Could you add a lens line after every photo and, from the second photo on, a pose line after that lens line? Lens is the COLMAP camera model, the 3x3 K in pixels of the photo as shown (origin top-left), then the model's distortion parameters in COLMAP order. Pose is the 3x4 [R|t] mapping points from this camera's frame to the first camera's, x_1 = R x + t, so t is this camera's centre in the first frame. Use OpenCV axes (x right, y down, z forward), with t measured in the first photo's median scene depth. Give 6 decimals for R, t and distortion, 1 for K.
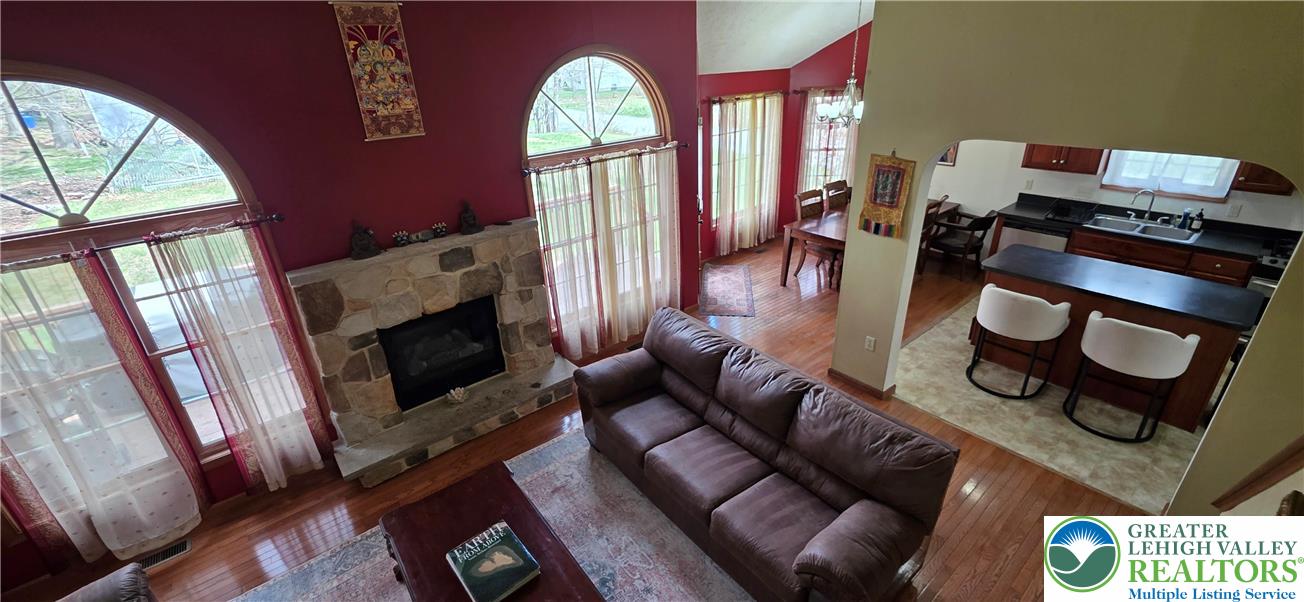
lens RADIAL K [[521.7, 0, 649.6], [0, 521.7, 291.2], [0, 0, 1]] dist [0.001360, -0.000023]
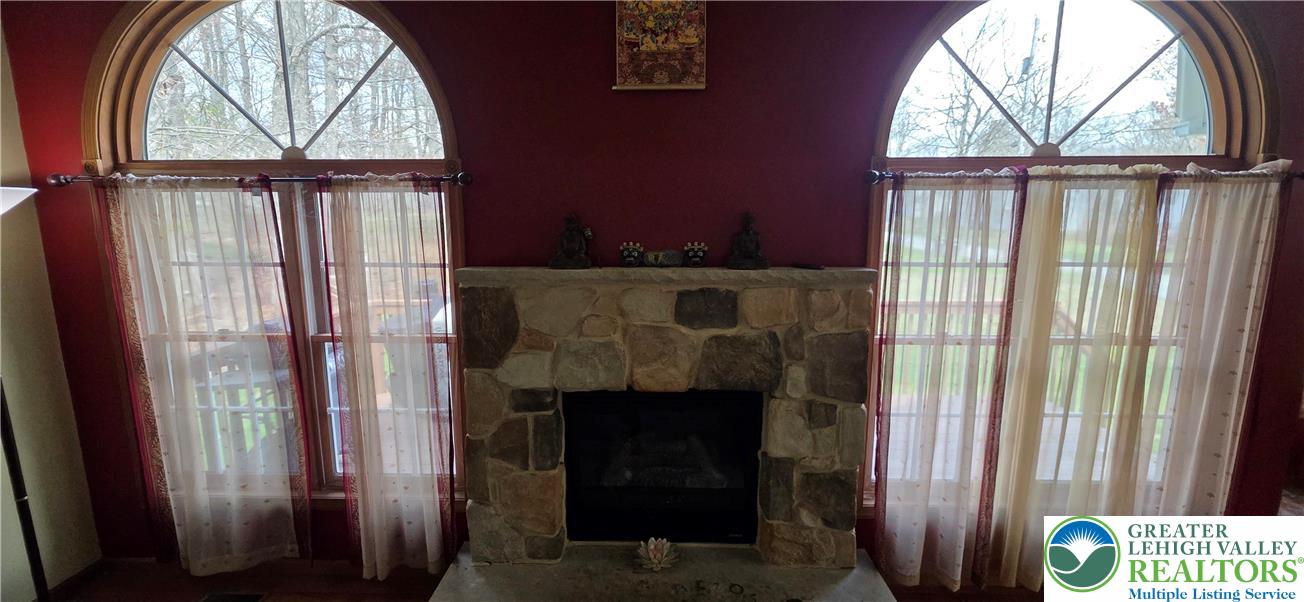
lens RADIAL K [[503.3, 0, 652.3], [0, 503.3, 298.5], [0, 0, 1]] dist [0.002233, -0.001181]
pose [[0.758131, 0.143852, -0.636038, -0.069983], [-0.293574, 0.946224, -0.135921, 0.017260], [0.582282, 0.289770, 0.759593, 0.524197]]
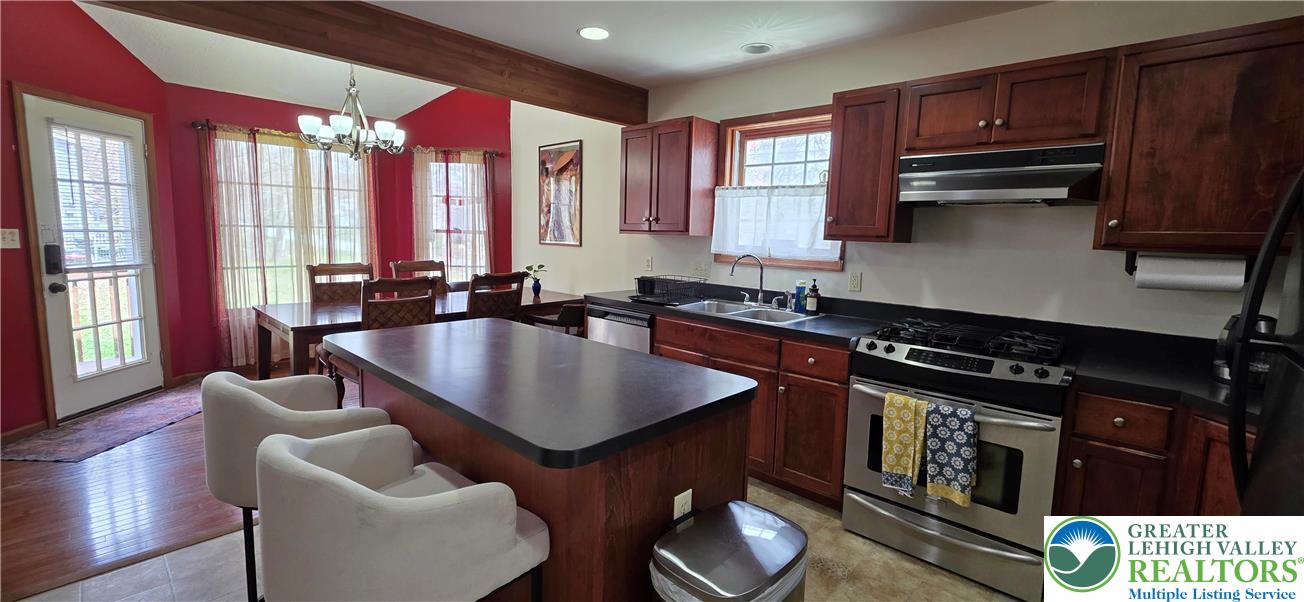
lens RADIAL K [[521.7, 0, 654.9], [0, 521.7, 292.7], [0, 0, 1]] dist [0.001360, -0.000023]
pose [[0.987889, 0.051922, 0.146217, 0.938919], [-0.005837, 0.954118, -0.299374, 0.055168], [-0.155053, 0.294895, 0.942866, 0.535678]]
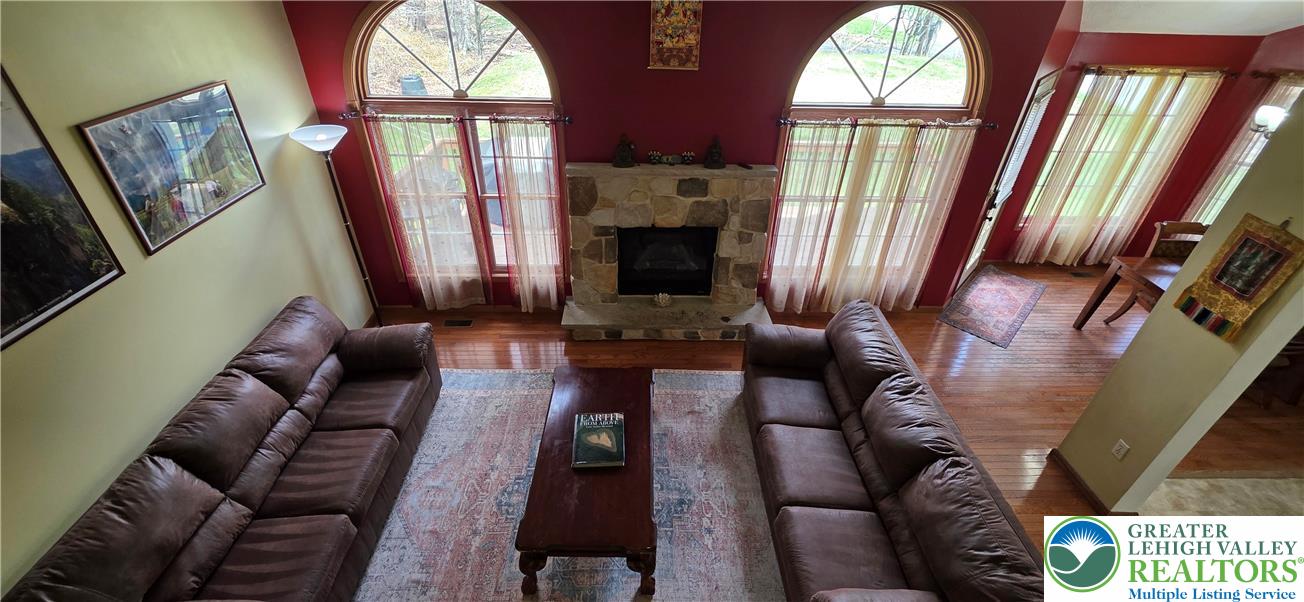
lens RADIAL K [[521.7, 0, 649.7], [0, 521.7, 290.5], [0, 0, 1]] dist [0.001360, -0.000023]
pose [[0.791120, 0.382152, -0.477588, 0.160209], [-0.299182, 0.922789, 0.242797, -0.095313], [0.533498, -0.049196, 0.844369, 0.005913]]
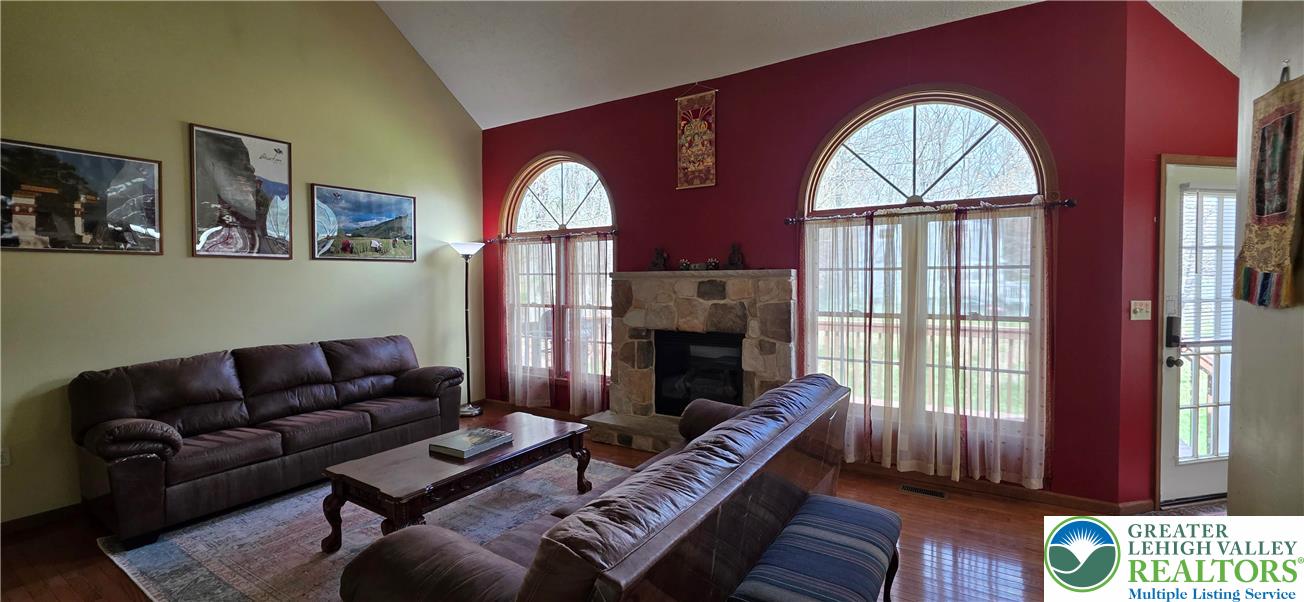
lens RADIAL K [[521.7, 0, 648.9], [0, 521.7, 289.2], [0, 0, 1]] dist [0.001360, -0.000023]
pose [[0.323441, 0.061511, -0.944247, 0.605063], [-0.388552, 0.918510, -0.073259, 0.066801], [0.862794, 0.390584, 0.320984, 0.493769]]
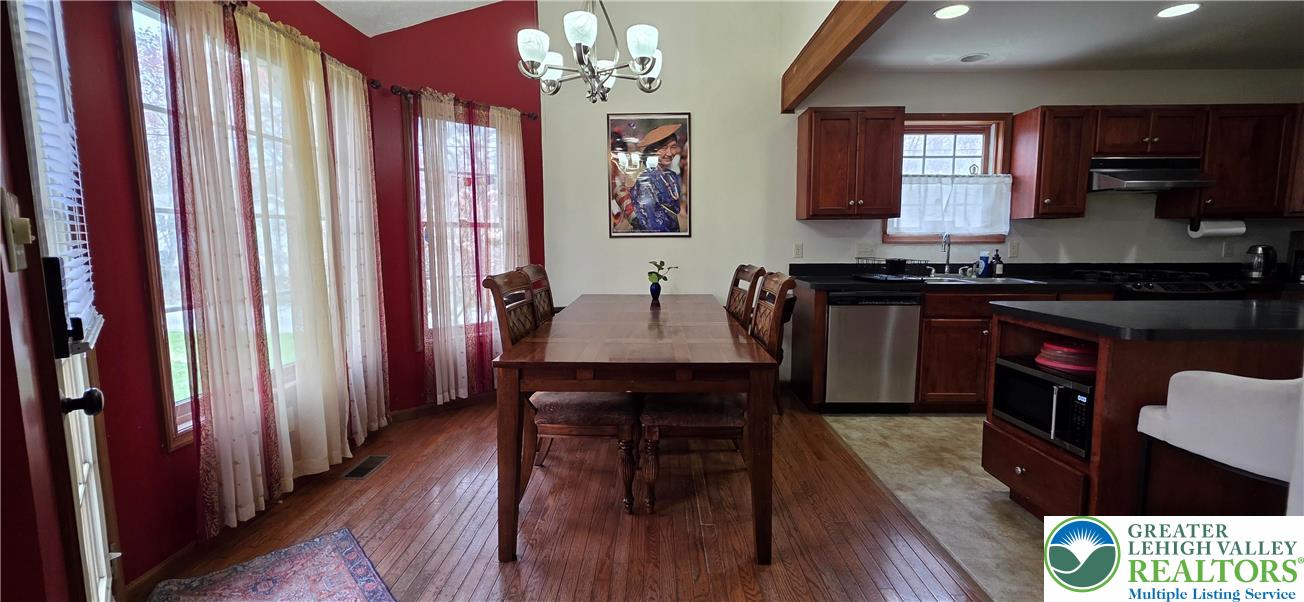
lens RADIAL K [[521.7, 0, 649.4], [0, 521.7, 292.7], [0, 0, 1]] dist [0.001360, -0.000023]
pose [[0.642220, -0.040787, 0.765435, 0.126296], [0.290549, 0.937018, -0.193849, -0.116574], [-0.709320, 0.346890, 0.613622, 1.098029]]
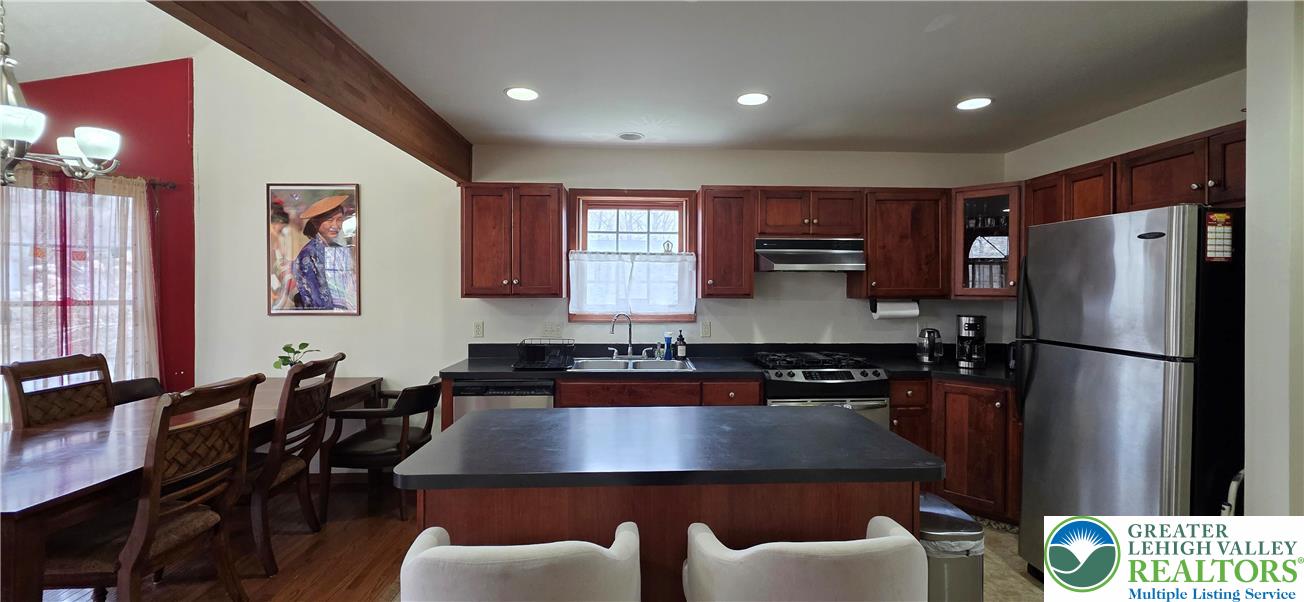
lens RADIAL K [[521.7, 0, 655.9], [0, 521.7, 292.9], [0, 0, 1]] dist [0.001360, -0.000023]
pose [[0.595715, 0.034426, 0.802458, 0.513479], [0.301342, 0.916521, -0.263025, -0.023294], [-0.744525, 0.398502, 0.535611, 0.721913]]
